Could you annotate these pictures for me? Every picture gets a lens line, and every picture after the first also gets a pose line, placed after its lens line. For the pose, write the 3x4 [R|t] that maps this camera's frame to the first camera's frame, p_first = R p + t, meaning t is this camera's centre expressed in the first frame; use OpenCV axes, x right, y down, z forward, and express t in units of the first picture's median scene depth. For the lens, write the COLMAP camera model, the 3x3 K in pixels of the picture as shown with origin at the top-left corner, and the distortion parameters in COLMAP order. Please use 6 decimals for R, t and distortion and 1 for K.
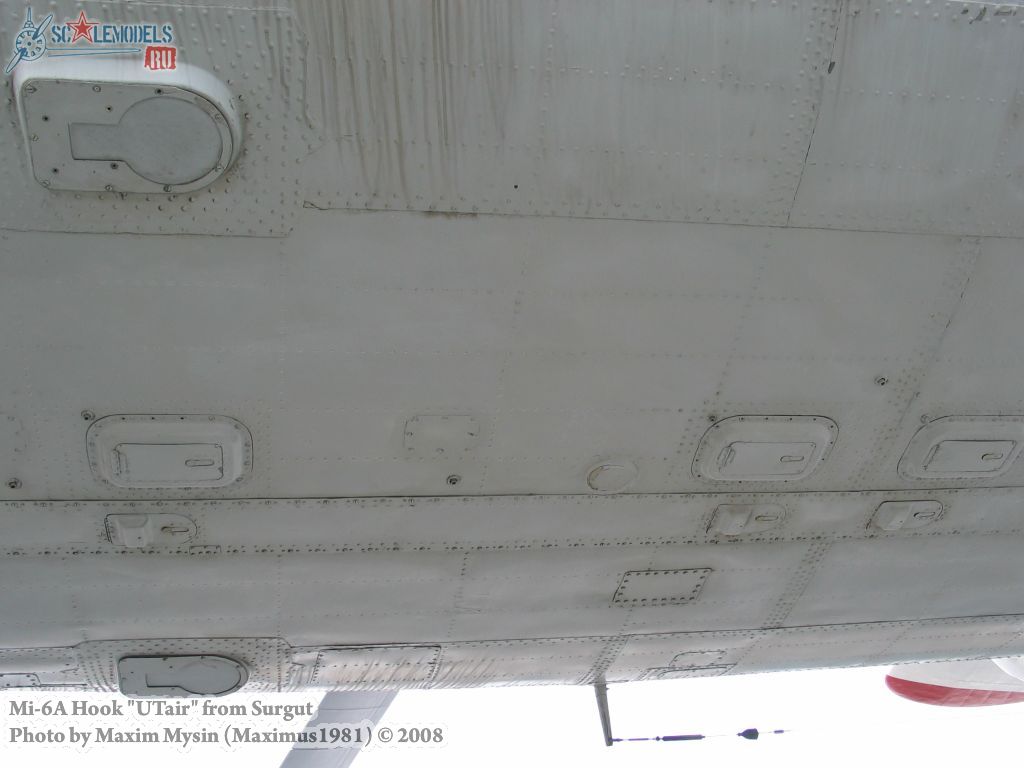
lens RADIAL K [[1178.2, 0, 512.0], [0, 1178.2, 384.0], [0, 0, 1]] dist [-0.176298, 0.305685]
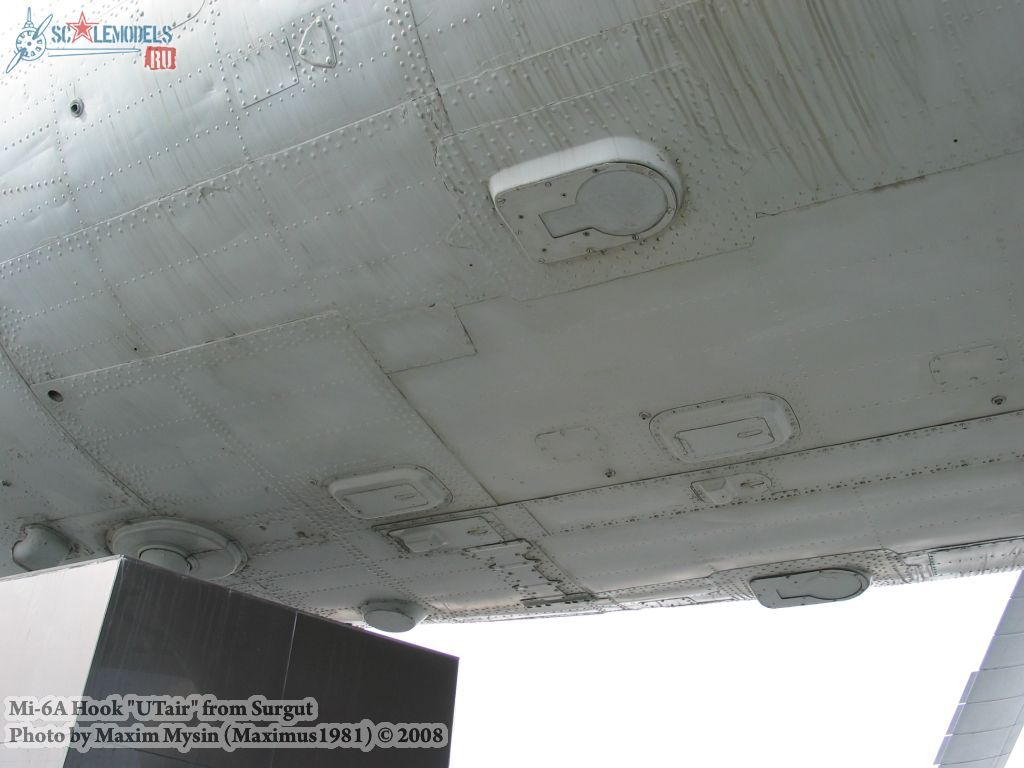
lens RADIAL K [[1178.2, 0, 512.0], [0, 1178.2, 384.0], [0, 0, 1]] dist [-0.176298, 0.305685]
pose [[0.795074, -0.154939, -0.586388, 0.251202], [0.255655, 0.962346, 0.092362, -0.162638], [0.549998, -0.223348, 0.804747, -0.023819]]
